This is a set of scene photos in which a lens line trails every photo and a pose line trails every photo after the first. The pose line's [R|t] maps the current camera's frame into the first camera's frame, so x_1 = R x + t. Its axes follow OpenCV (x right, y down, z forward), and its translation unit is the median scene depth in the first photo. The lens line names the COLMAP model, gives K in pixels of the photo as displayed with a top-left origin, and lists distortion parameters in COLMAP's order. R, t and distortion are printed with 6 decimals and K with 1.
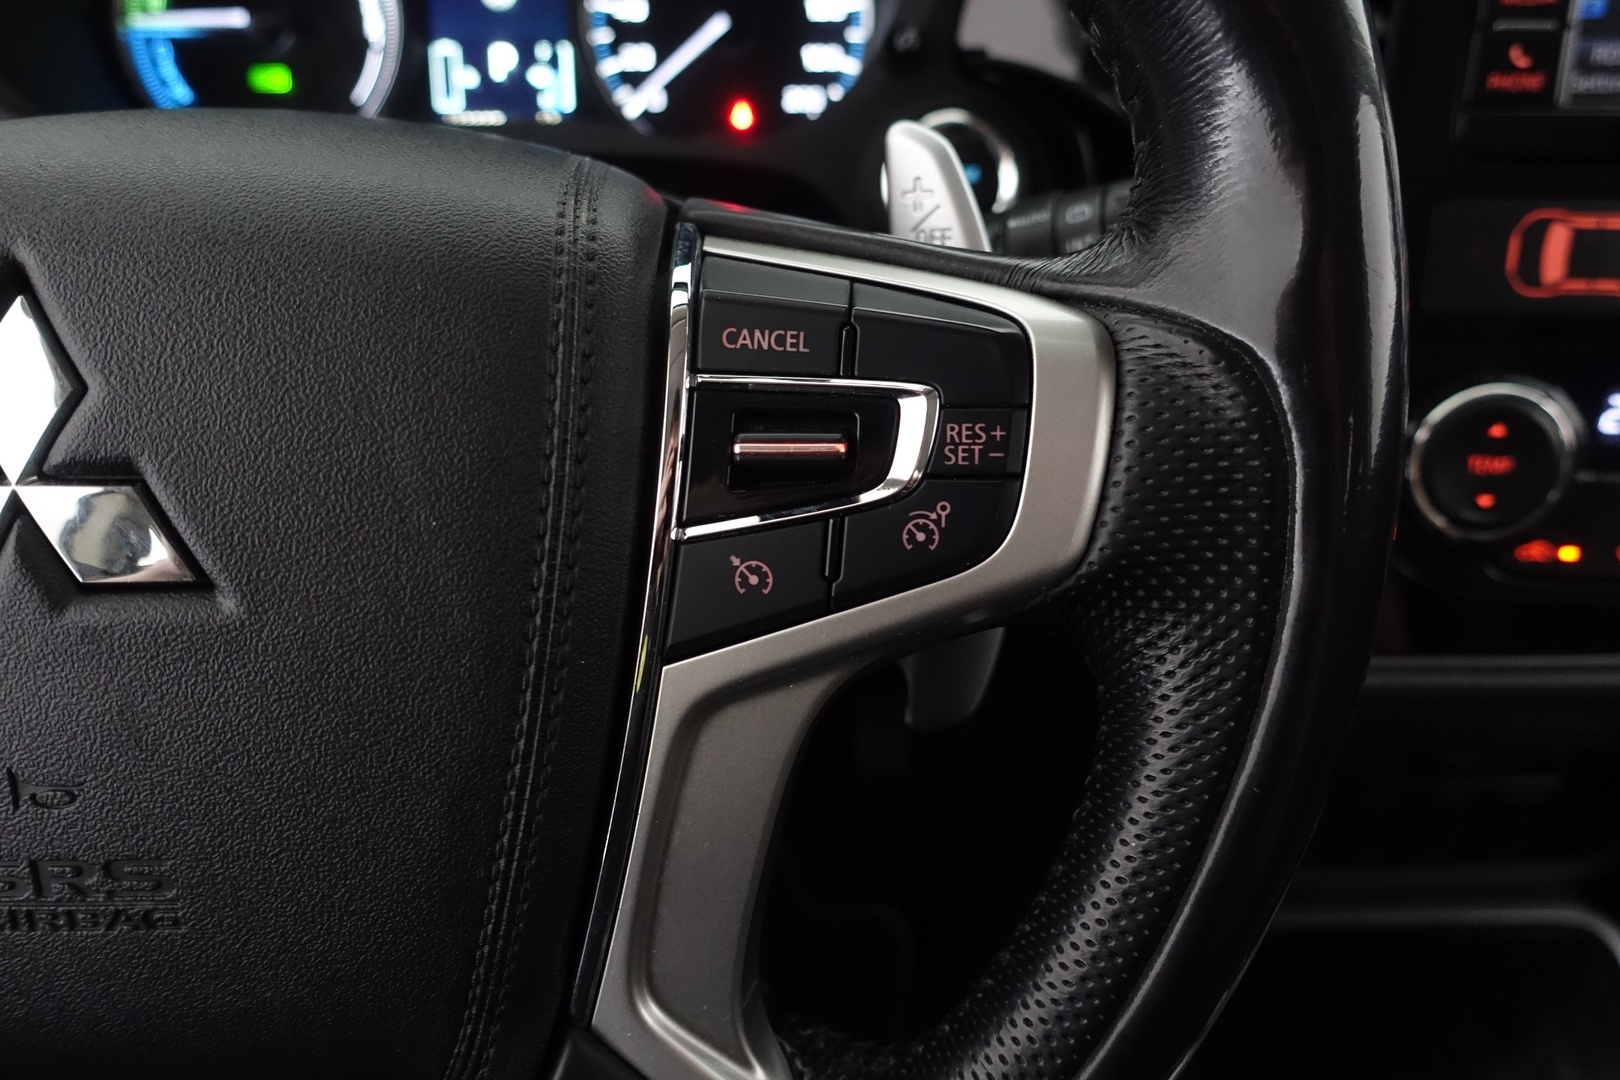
lens RADIAL K [[1098.9, 0, 810.0], [0, 1098.9, 540.0], [0, 0, 1]] dist [-0.001253, -0.001629]
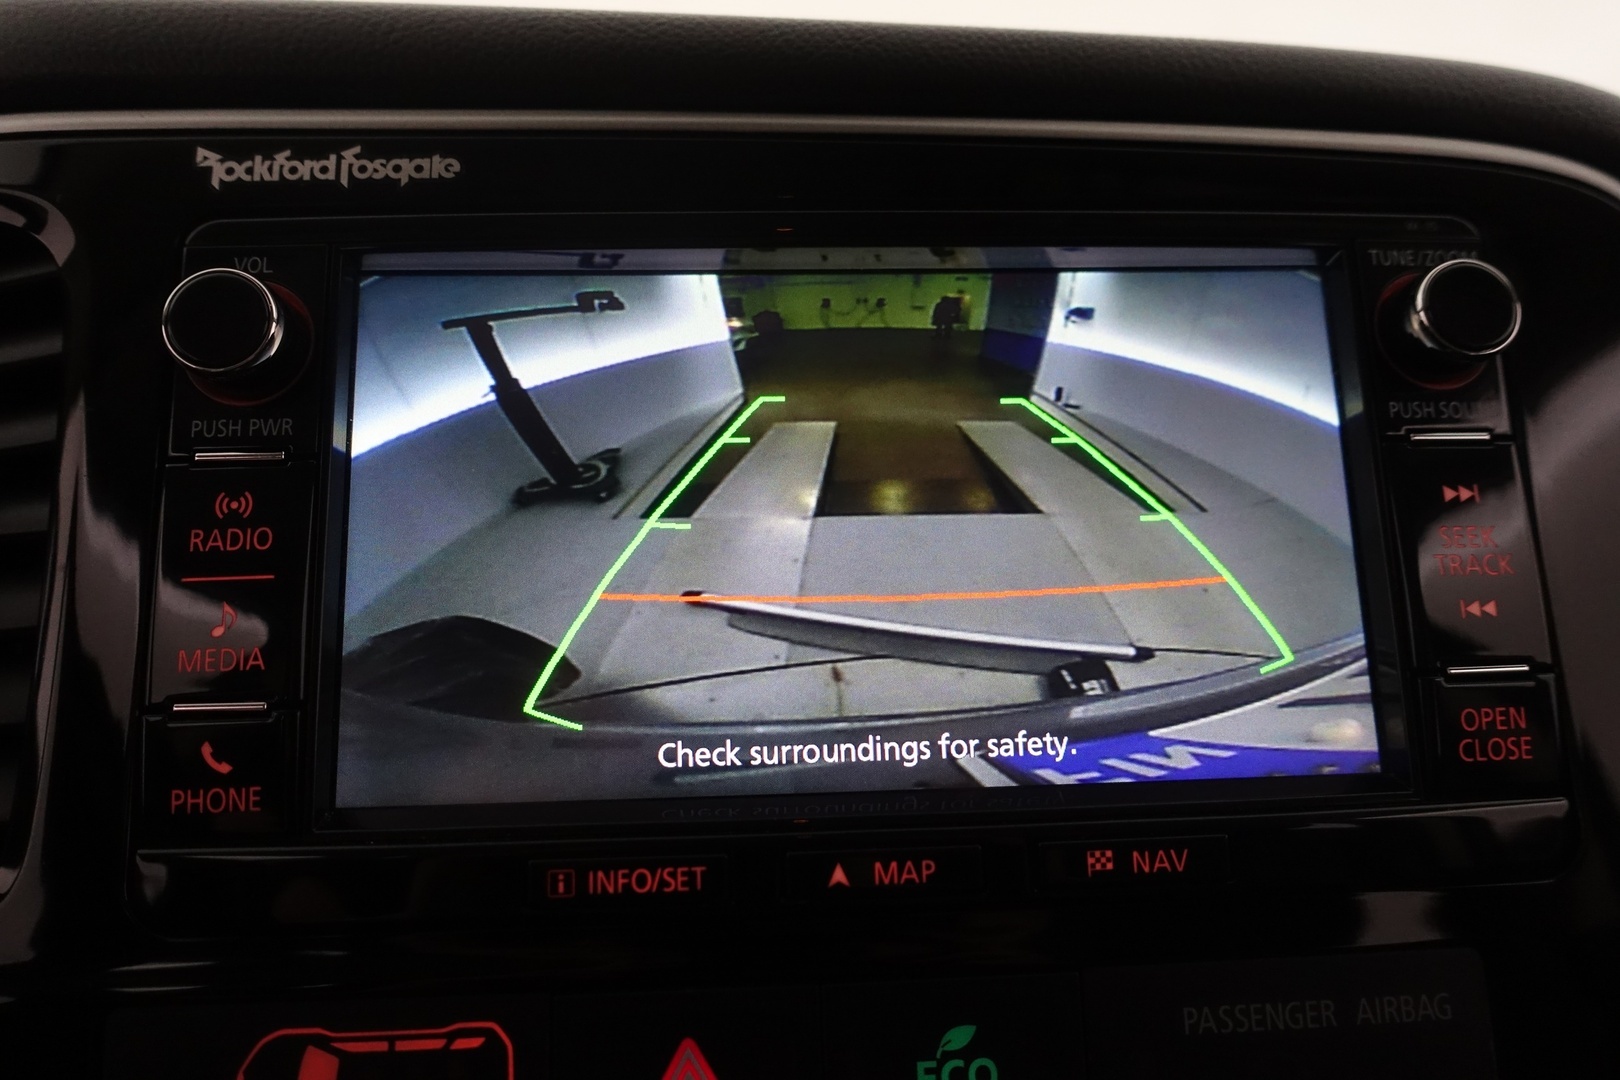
lens RADIAL K [[1118.1, 0, 810.0], [0, 1118.1, 540.0], [0, 0, 1]] dist [0.000609, 0.002297]
pose [[0.993101, -0.025475, 0.114458, 0.826765], [0.068047, 0.920147, -0.385615, -0.276285], [-0.095495, 0.390743, 0.915533, 0.359611]]
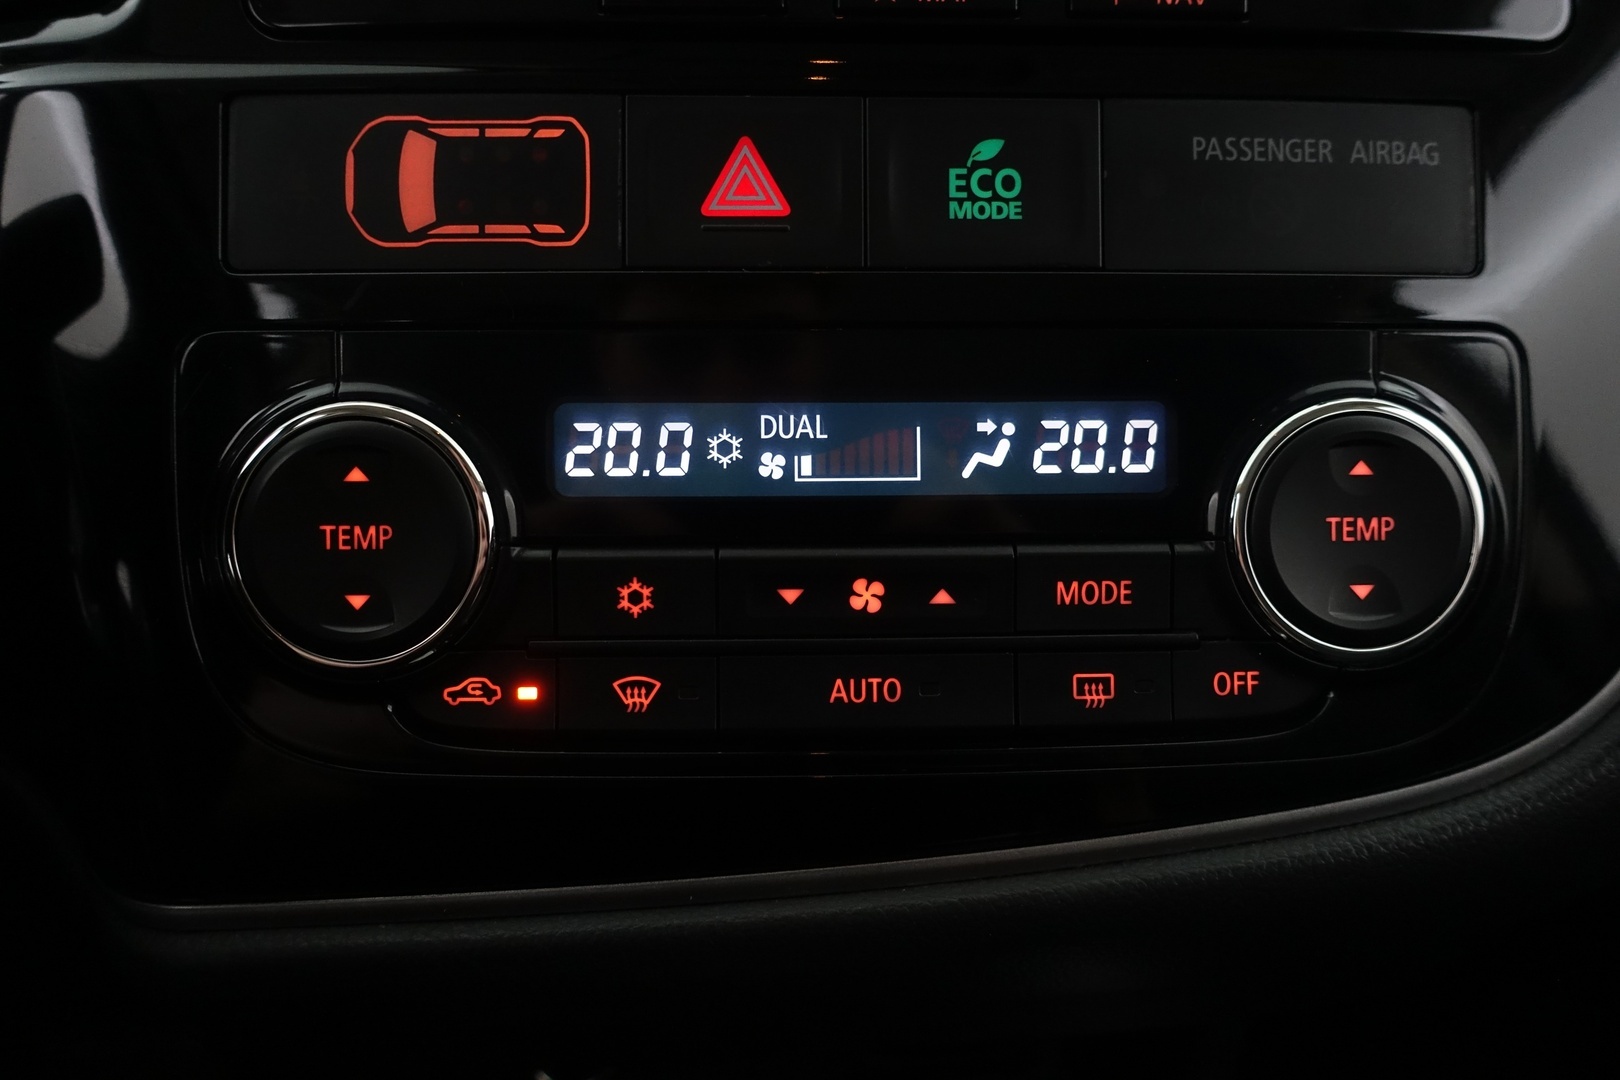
lens RADIAL K [[1118.1, 0, 810.0], [0, 1118.1, 540.0], [0, 0, 1]] dist [0.000609, 0.002297]
pose [[0.995792, -0.017527, 0.089953, 0.801268], [0.039406, 0.968058, -0.247609, 0.086208], [-0.082740, 0.250112, 0.964675, 0.422049]]
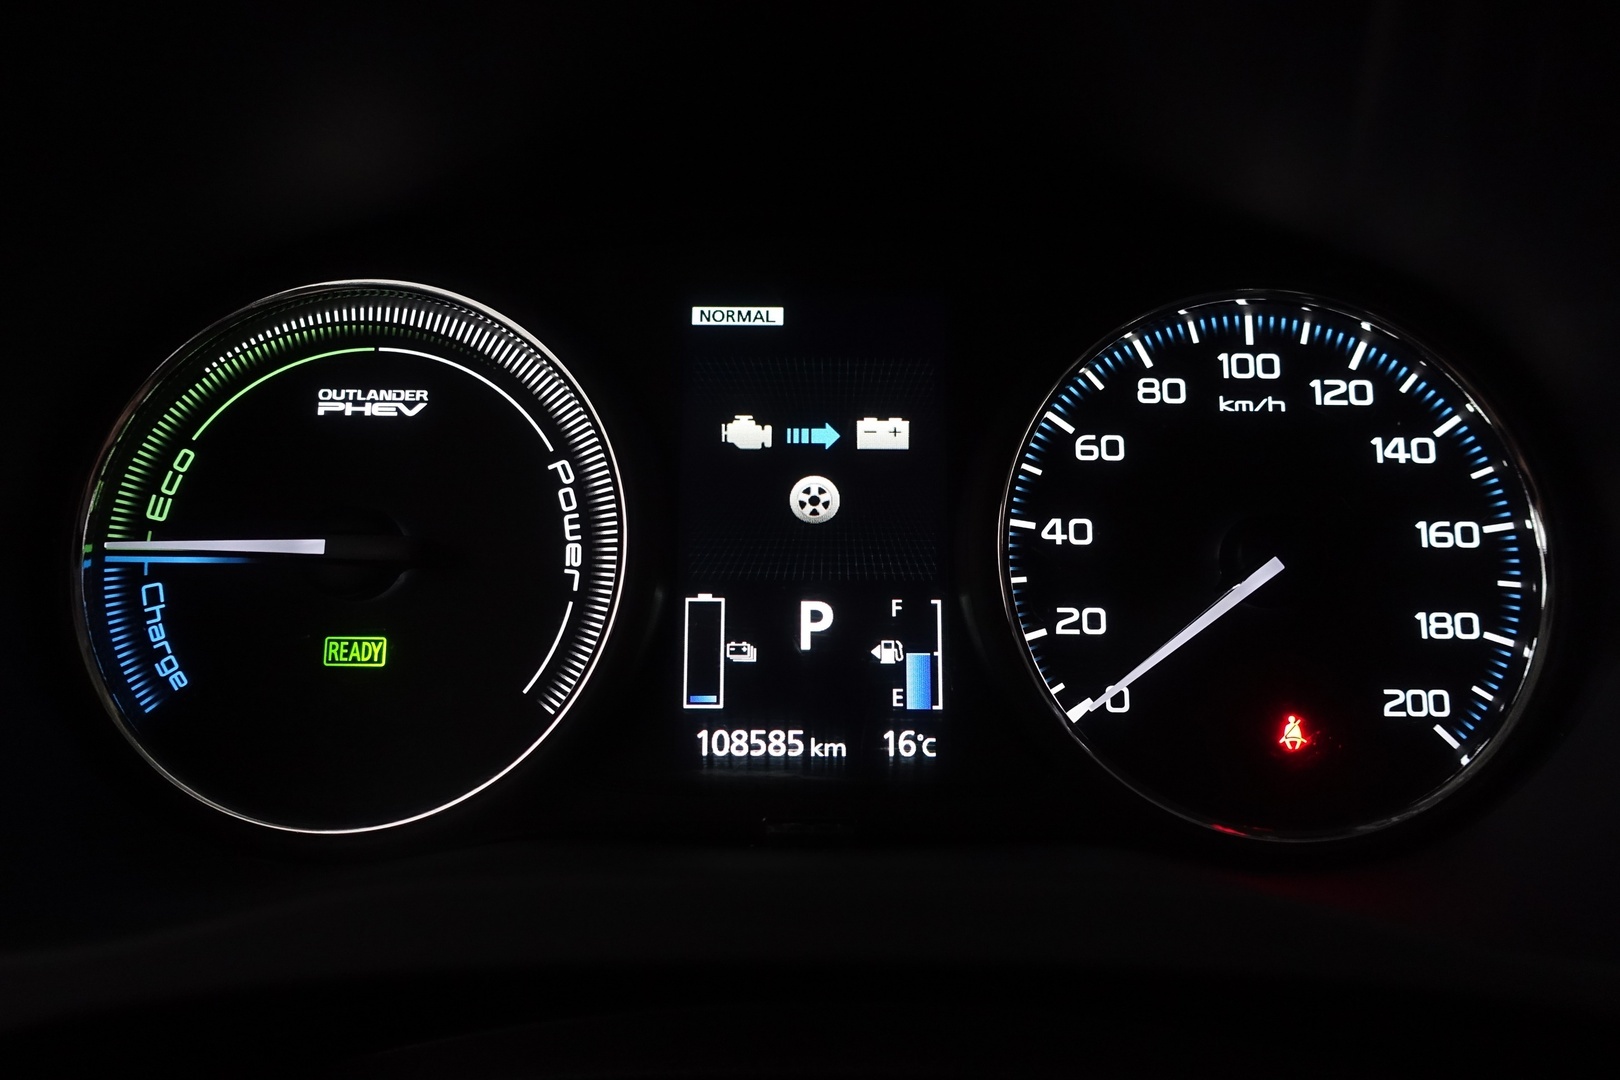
lens RADIAL K [[1118.1, 0, 810.0], [0, 1118.1, 540.0], [0, 0, 1]] dist [0.000609, 0.002297]
pose [[0.999685, 0.013119, -0.021406, -0.388317], [-0.019677, 0.938952, -0.343485, -0.420286], [0.015593, 0.343798, 0.938914, 0.714559]]
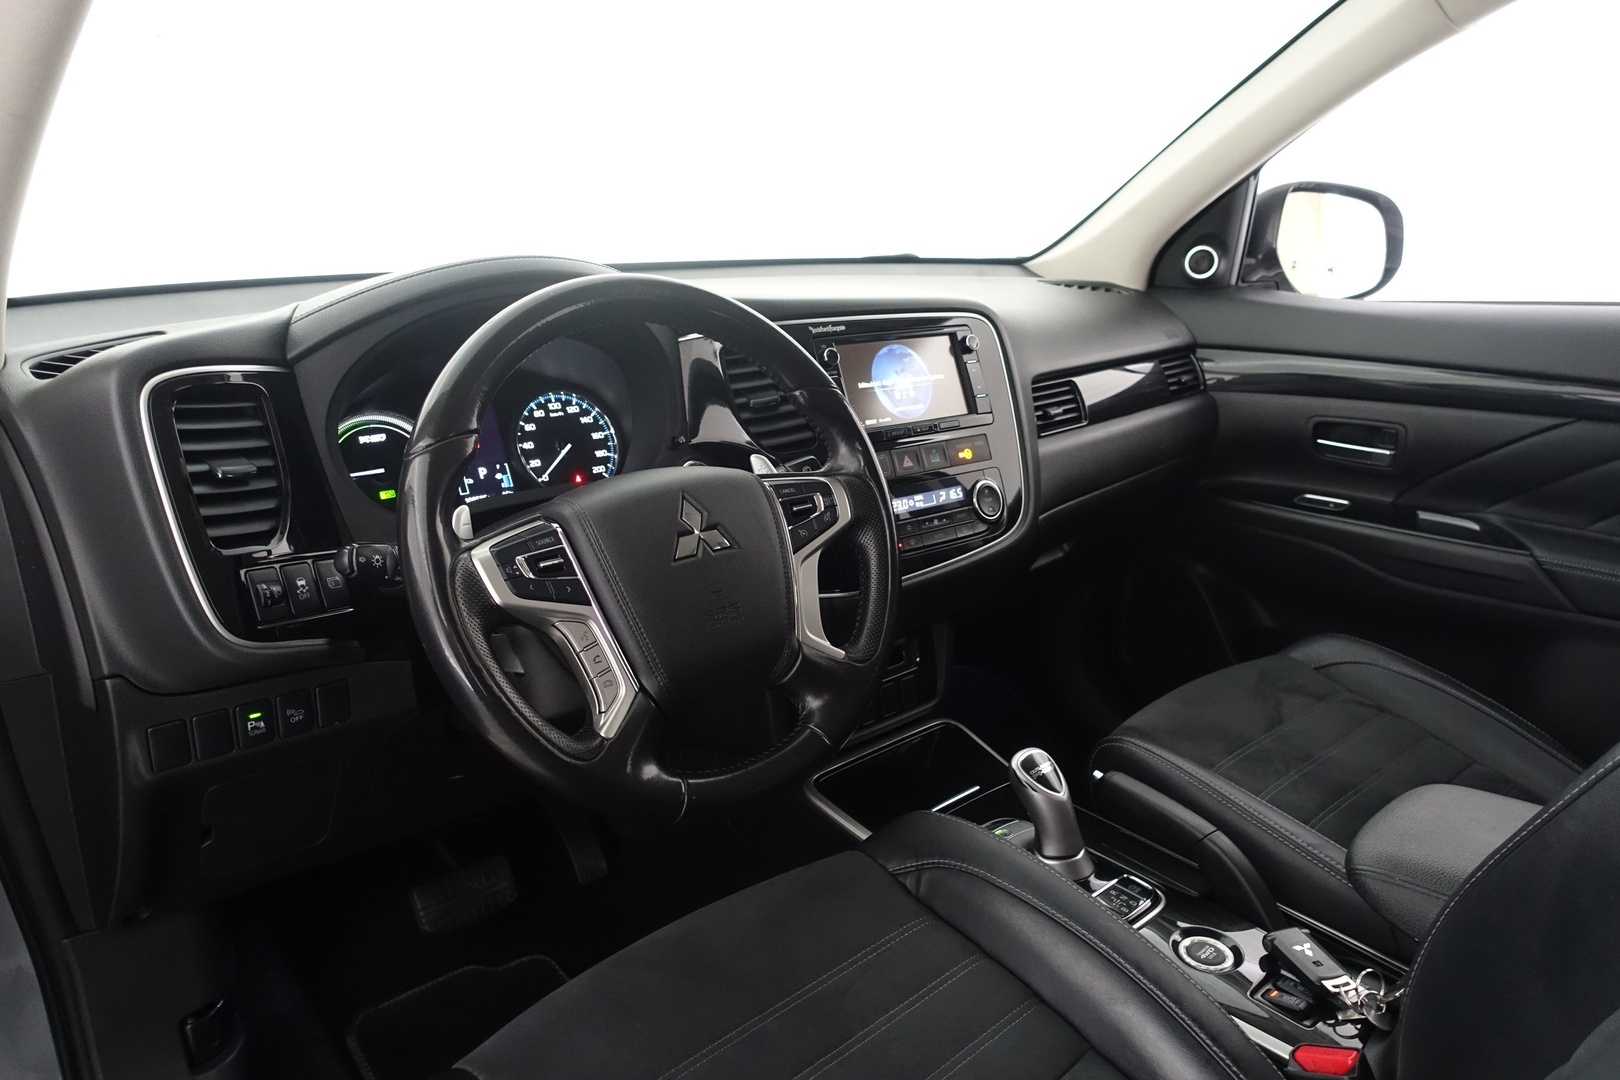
lens RADIAL K [[1118.1, 0, 810.0], [0, 1118.1, 540.0], [0, 0, 1]] dist [0.000609, 0.002297]
pose [[0.759685, -0.179479, 0.625033, -1.813234], [0.372041, 0.908273, -0.191379, 0.590445], [-0.533352, 0.377926, 0.756774, -1.613130]]
